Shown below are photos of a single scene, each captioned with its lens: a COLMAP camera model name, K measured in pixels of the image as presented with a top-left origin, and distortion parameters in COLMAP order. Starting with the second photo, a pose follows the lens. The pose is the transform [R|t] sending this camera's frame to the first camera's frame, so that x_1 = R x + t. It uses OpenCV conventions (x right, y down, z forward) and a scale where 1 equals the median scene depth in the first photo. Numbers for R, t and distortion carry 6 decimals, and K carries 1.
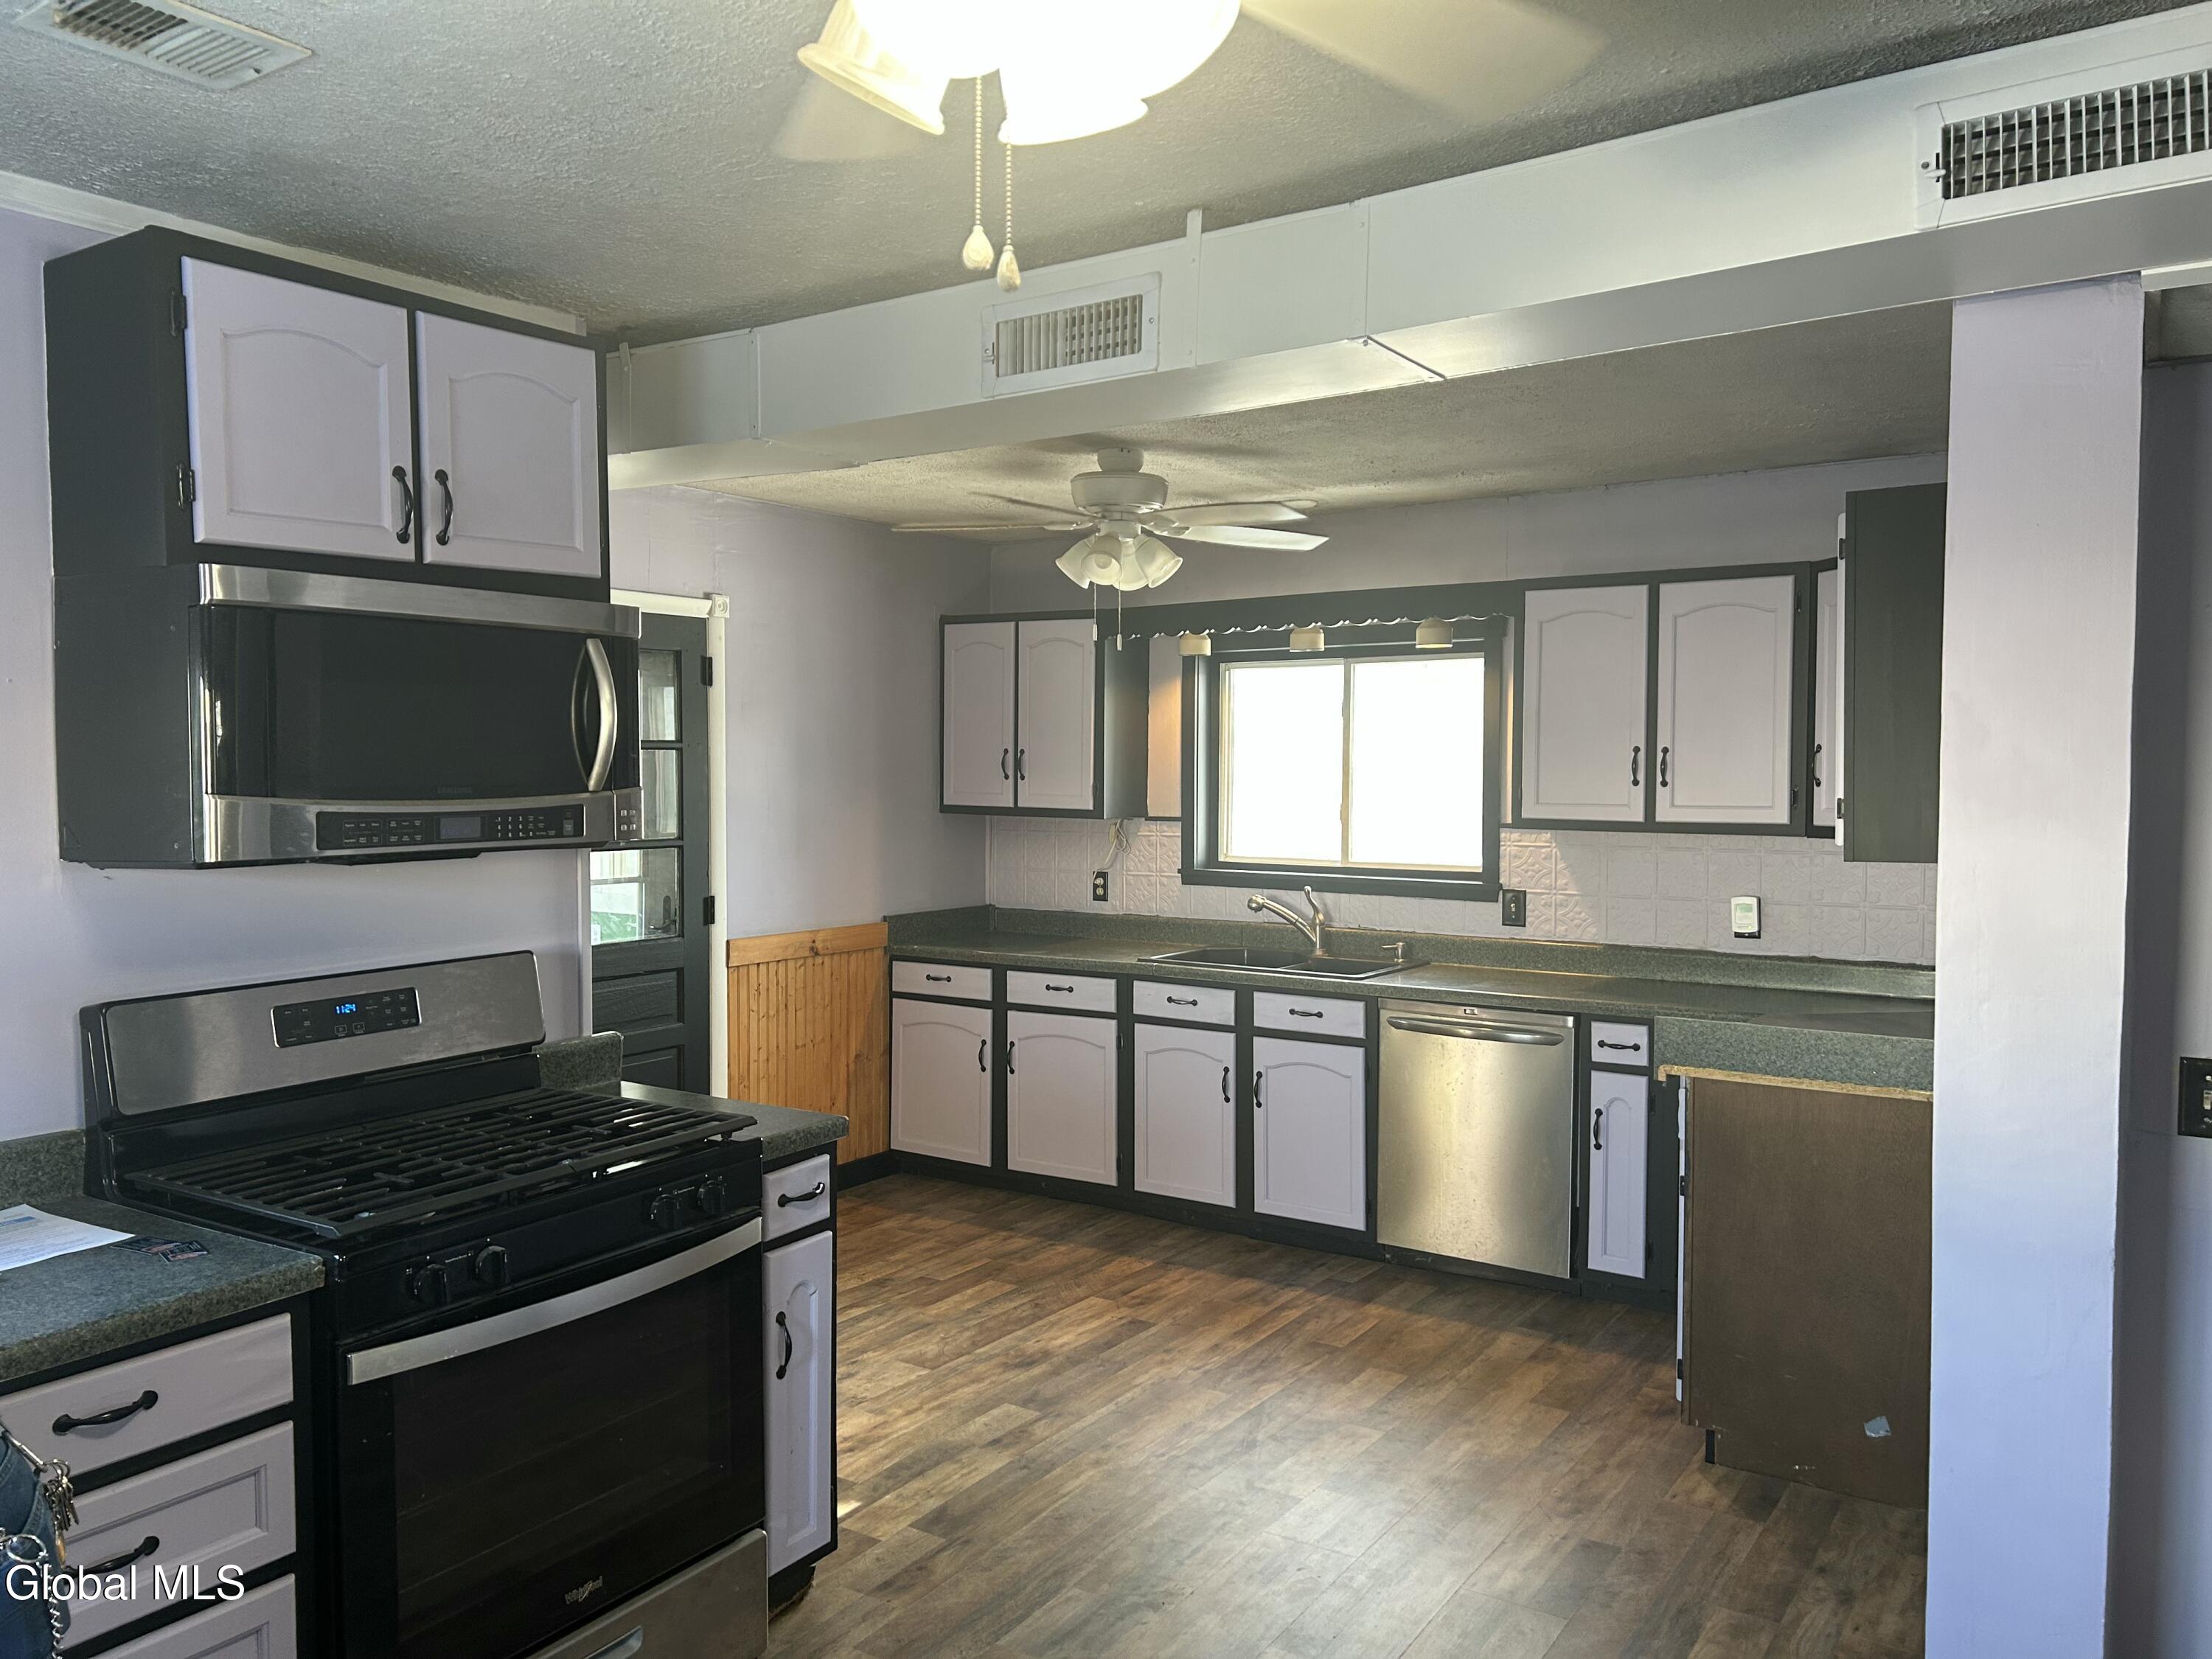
lens RADIAL K [[1655.7, 0, 1097.9], [0, 1655.7, 828.7], [0, 0, 1]] dist [0.025073, -0.013950]
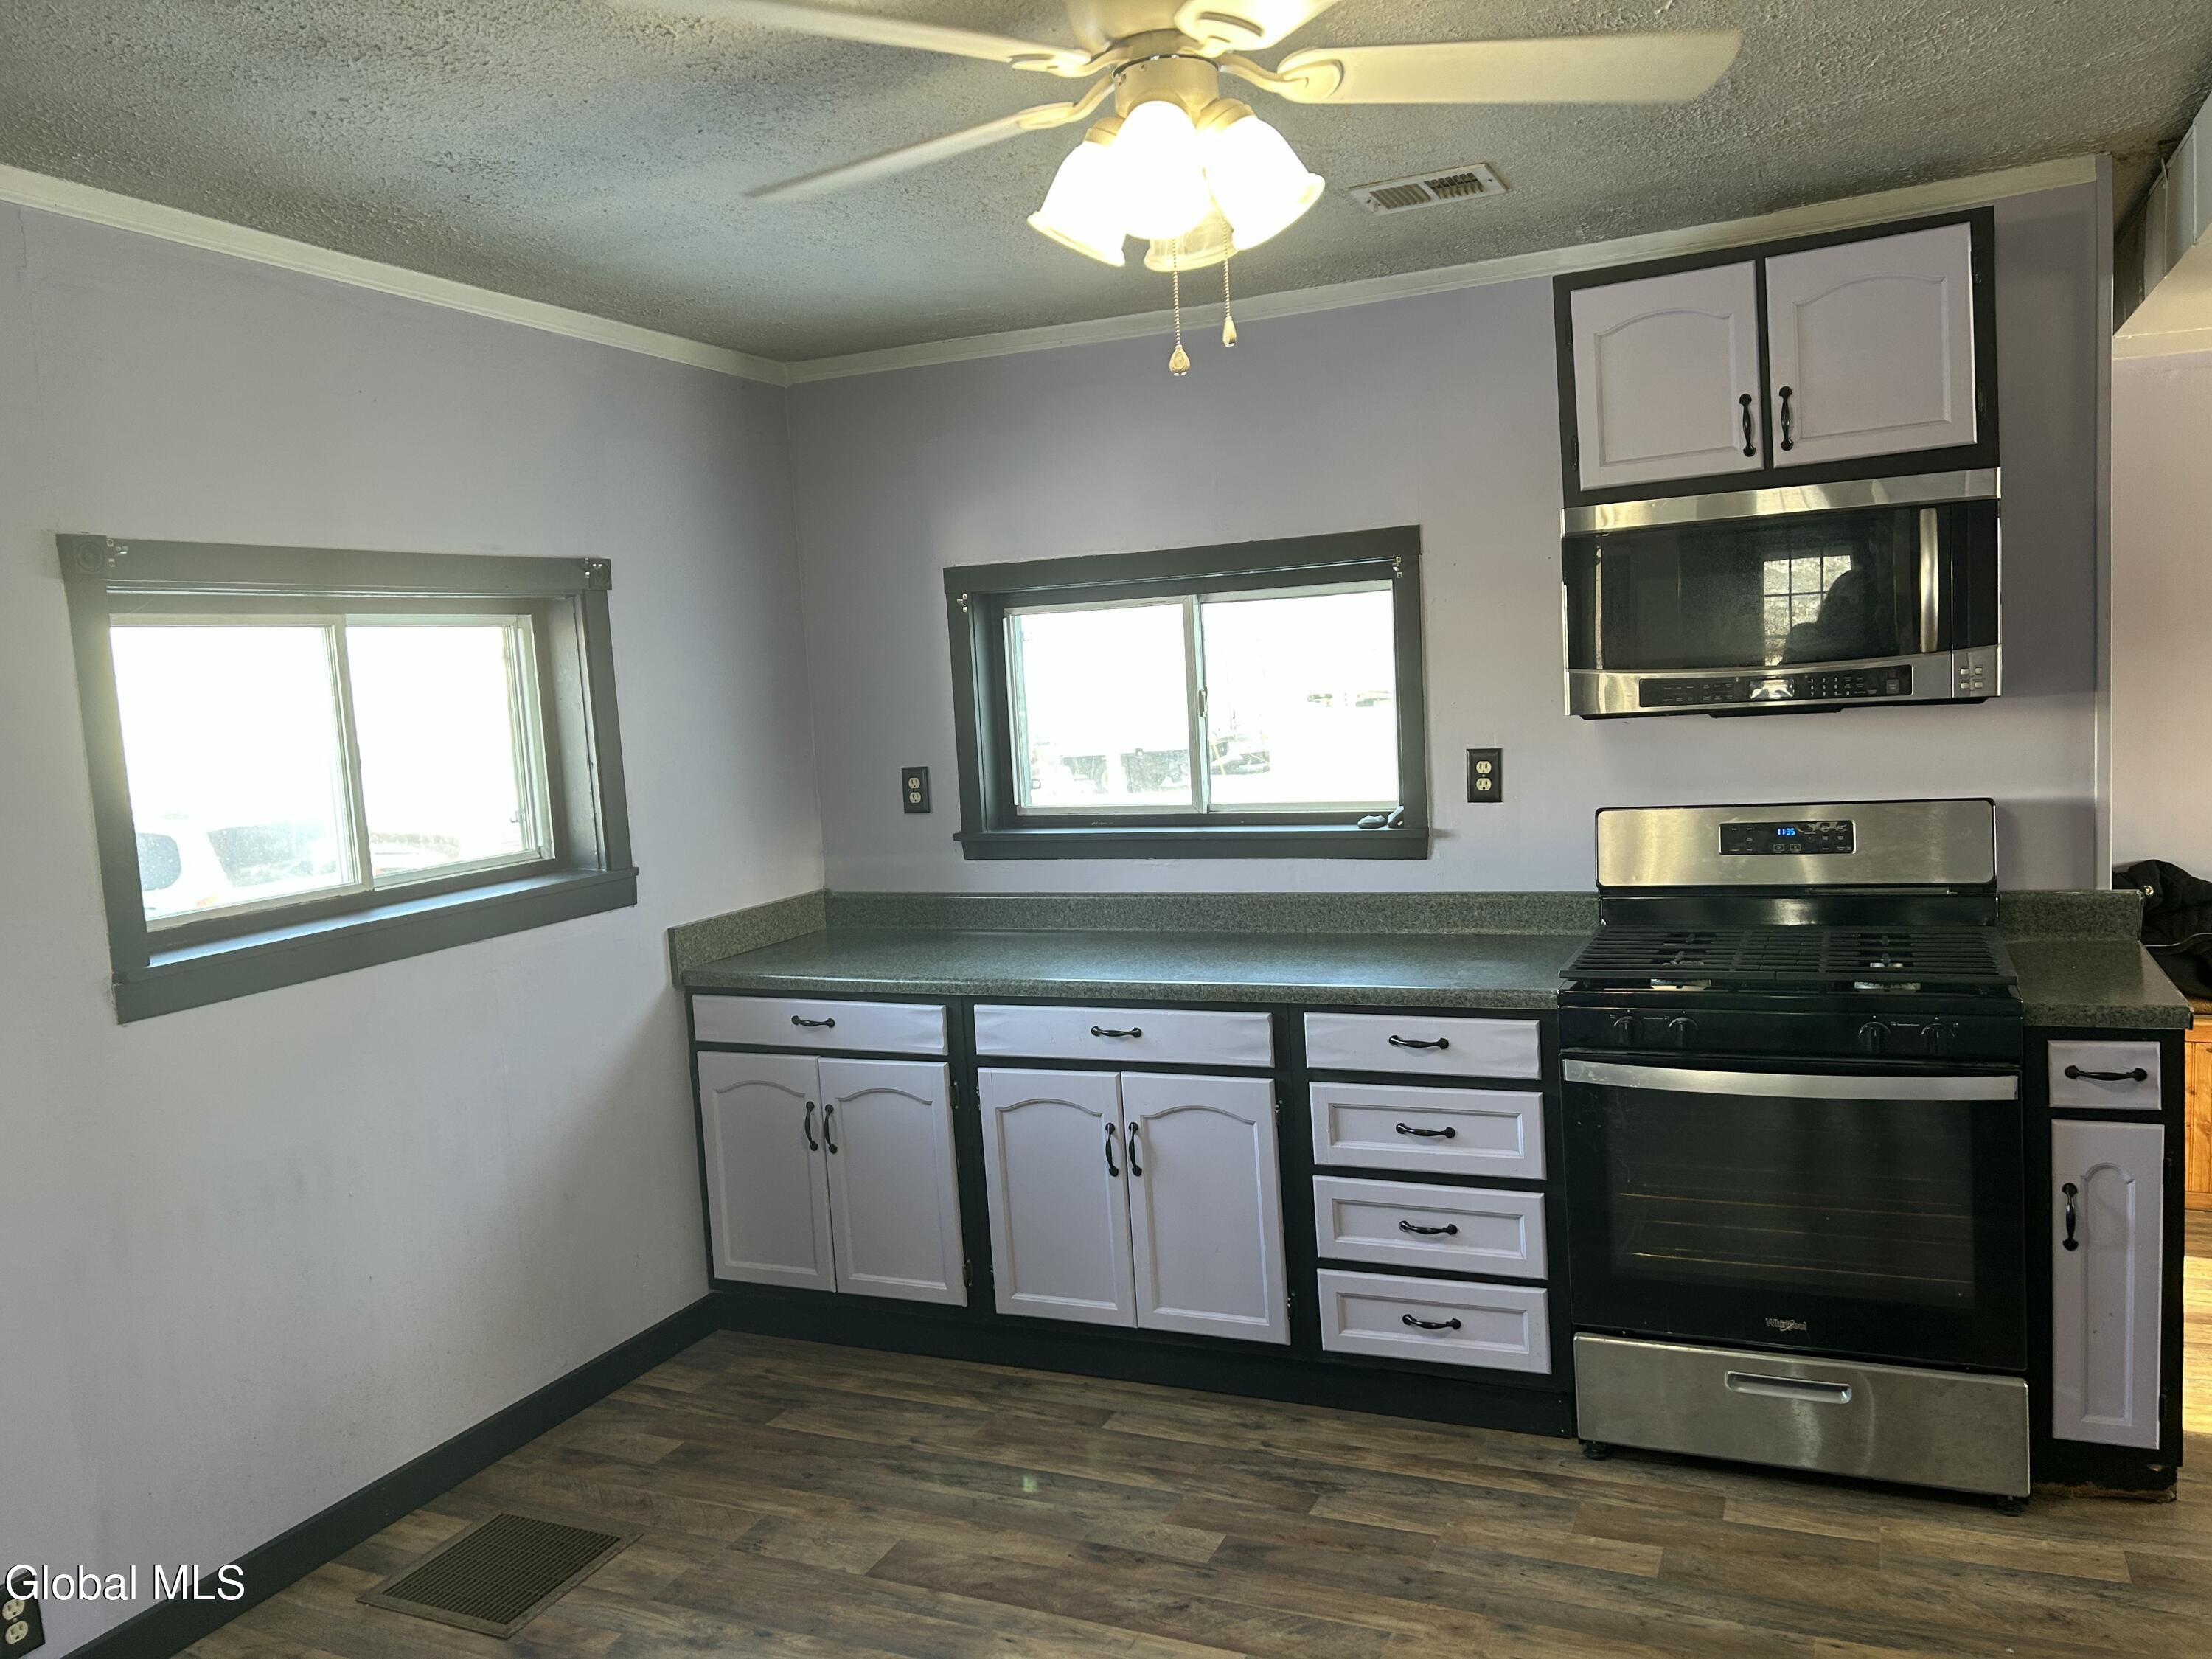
lens RADIAL K [[1655.7, 0, 1099.9], [0, 1655.7, 830.1], [0, 0, 1]] dist [0.025073, -0.013950]
pose [[0.155986, 0.092700, -0.983400, 0.714692], [0.018363, 0.995142, 0.096720, -0.023166], [0.987588, -0.033145, 0.153526, 0.313050]]
